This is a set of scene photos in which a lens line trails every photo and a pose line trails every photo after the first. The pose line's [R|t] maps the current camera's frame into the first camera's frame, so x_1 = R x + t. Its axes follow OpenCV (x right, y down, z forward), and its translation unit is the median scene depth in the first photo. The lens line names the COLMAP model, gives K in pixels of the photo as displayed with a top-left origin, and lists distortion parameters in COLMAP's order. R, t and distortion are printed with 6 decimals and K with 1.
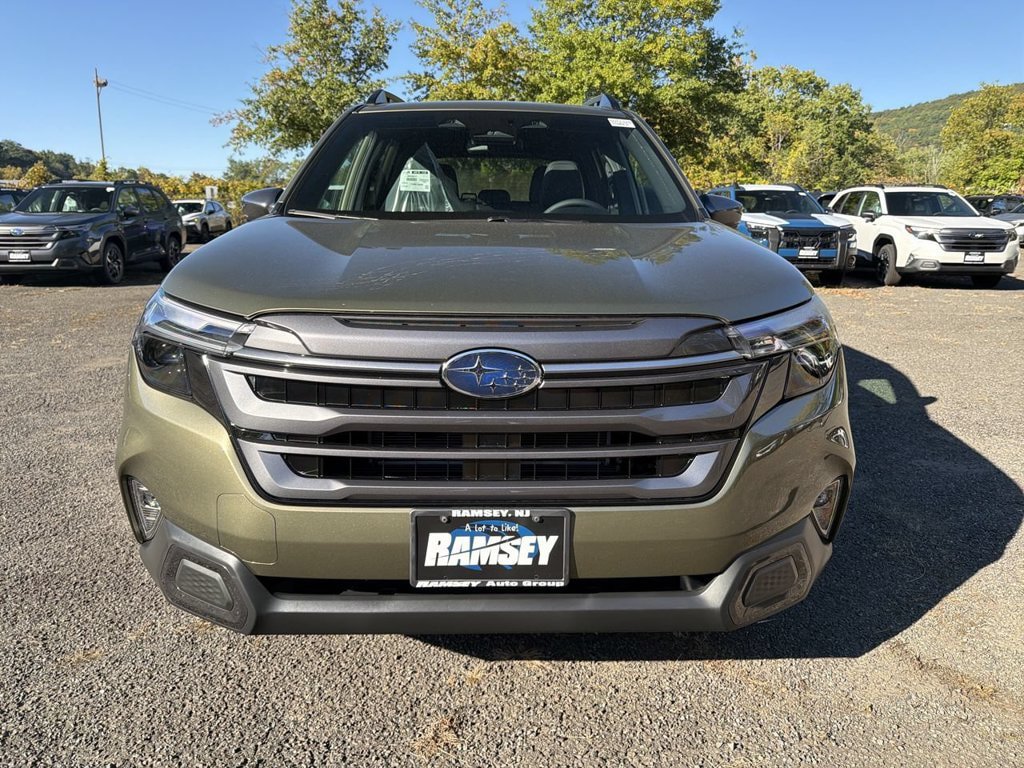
lens RADIAL K [[739.9, 0, 505.8], [0, 739.9, 381.0], [0, 0, 1]] dist [0.032158, -0.031016]
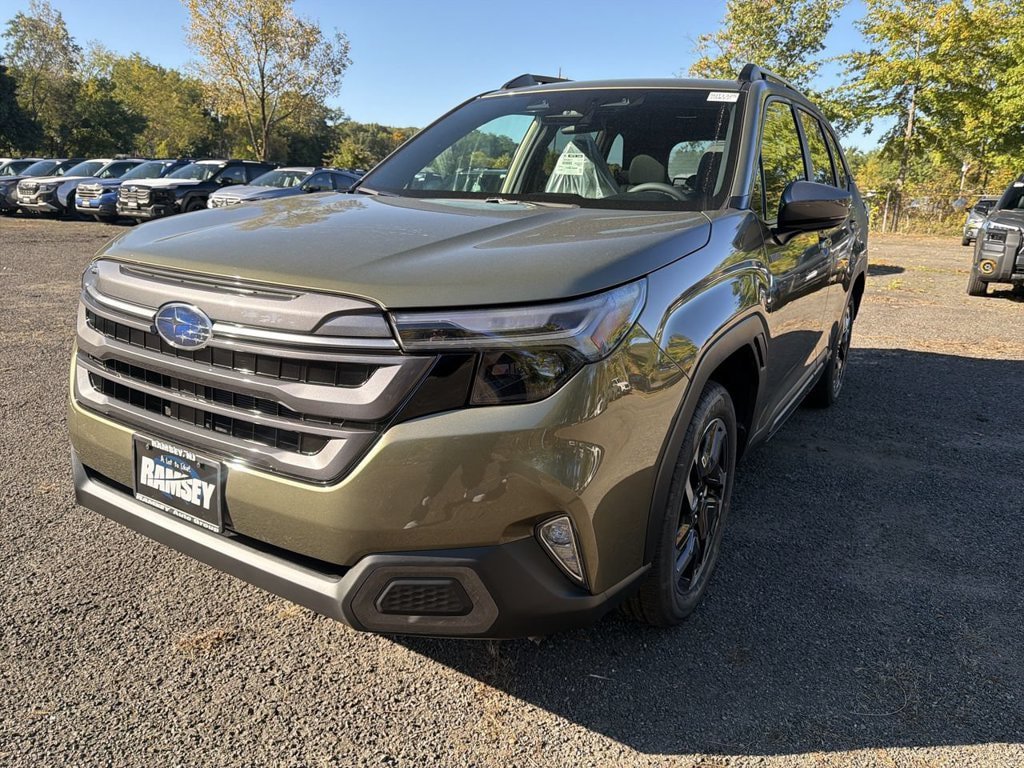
lens RADIAL K [[733.6, 0, 527.0], [0, 733.6, 393.7], [0, 0, 1]] dist [0.038817, -0.036308]
pose [[0.833443, 0.175195, -0.524098, 0.956632], [-0.160170, 0.984288, 0.074317, -0.071526], [0.528883, 0.022006, 0.848409, 0.320256]]
